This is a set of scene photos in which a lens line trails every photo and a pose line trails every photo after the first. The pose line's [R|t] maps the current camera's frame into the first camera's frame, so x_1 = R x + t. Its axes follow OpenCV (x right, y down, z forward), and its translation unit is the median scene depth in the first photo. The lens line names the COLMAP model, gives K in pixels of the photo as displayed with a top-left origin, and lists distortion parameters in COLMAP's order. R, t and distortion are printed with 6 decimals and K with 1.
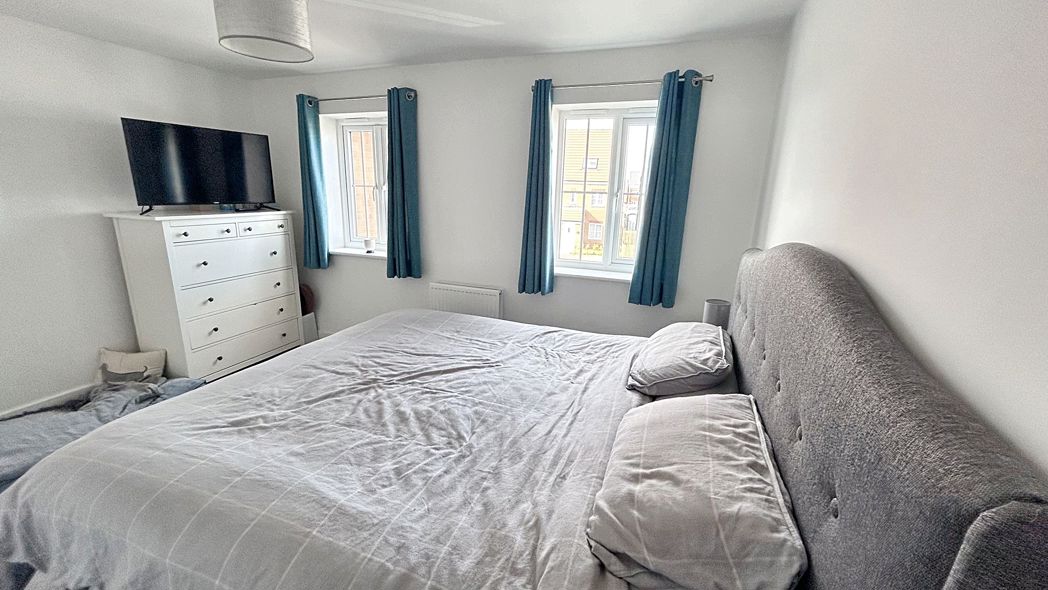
lens RADIAL K [[421.0, 0, 524.8], [0, 421.0, 300.3], [0, 0, 1]] dist [-0.005902, 0.000781]
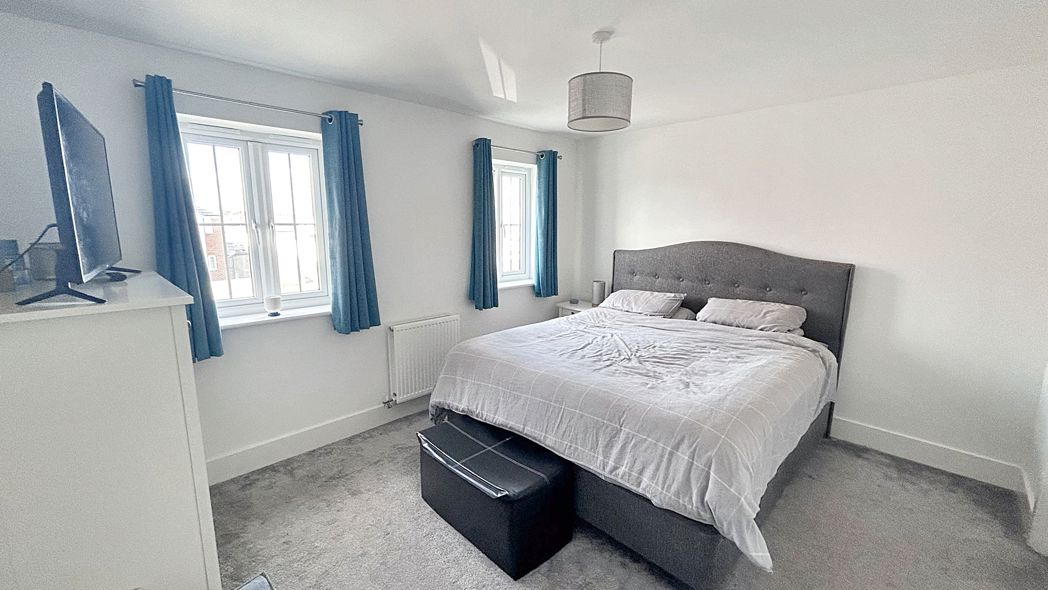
lens RADIAL K [[421.0, 0, 532.1], [0, 421.0, 299.6], [0, 0, 1]] dist [-0.005902, 0.000781]
pose [[0.420104, -0.186825, 0.888037, -1.132102], [0.238412, 0.966925, 0.090636, -0.136800], [-0.875598, 0.173642, 0.450751, 0.393935]]
